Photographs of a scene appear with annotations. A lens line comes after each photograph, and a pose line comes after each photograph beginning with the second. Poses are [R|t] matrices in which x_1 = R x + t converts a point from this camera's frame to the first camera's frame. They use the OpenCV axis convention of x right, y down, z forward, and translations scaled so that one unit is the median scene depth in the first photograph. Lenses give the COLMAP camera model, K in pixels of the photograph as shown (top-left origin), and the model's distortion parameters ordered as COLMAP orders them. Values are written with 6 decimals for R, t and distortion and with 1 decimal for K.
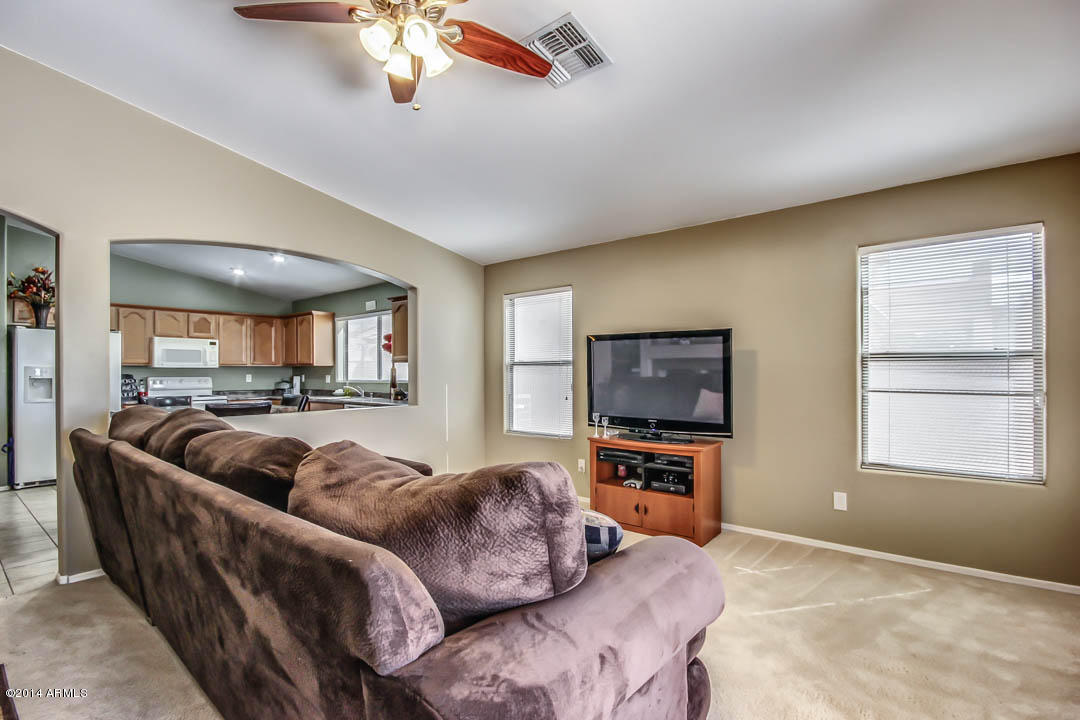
lens RADIAL K [[501.2, 0, 546.8], [0, 501.2, 380.2], [0, 0, 1]] dist [-0.002128, -0.008022]
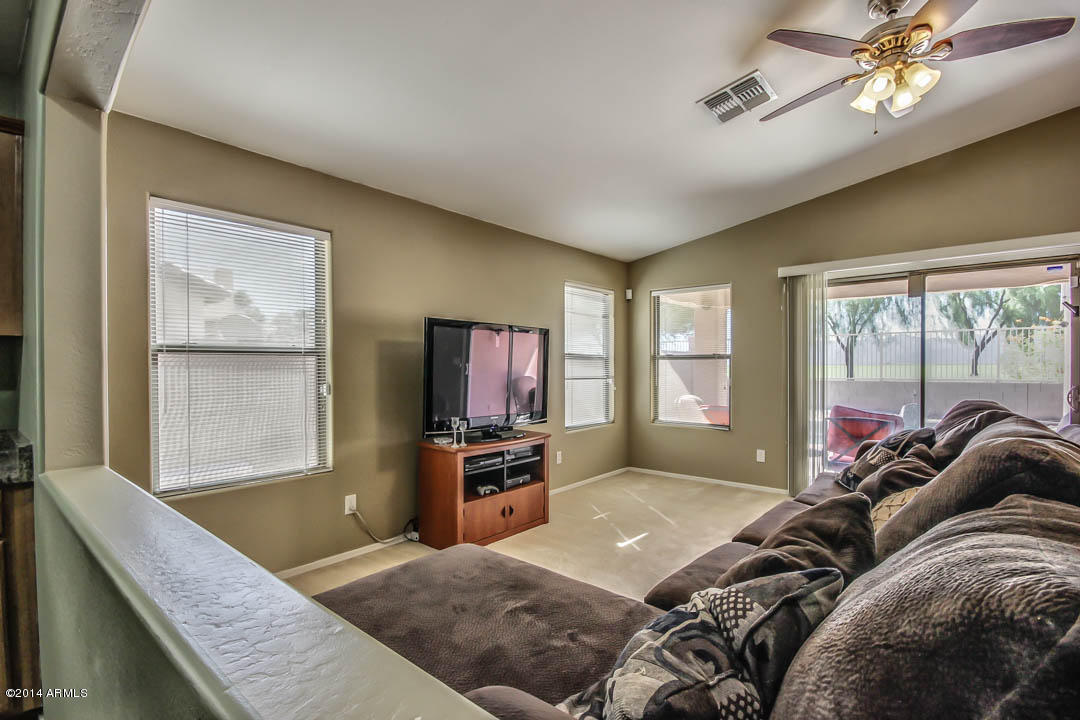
lens RADIAL K [[501.2, 0, 545.7], [0, 501.2, 377.7], [0, 0, 1]] dist [-0.002128, -0.008022]
pose [[0.025338, -0.020498, 0.999469, -0.405635], [0.018145, 0.999634, 0.020041, -0.007253], [-0.999514, 0.017628, 0.025700, 0.485098]]
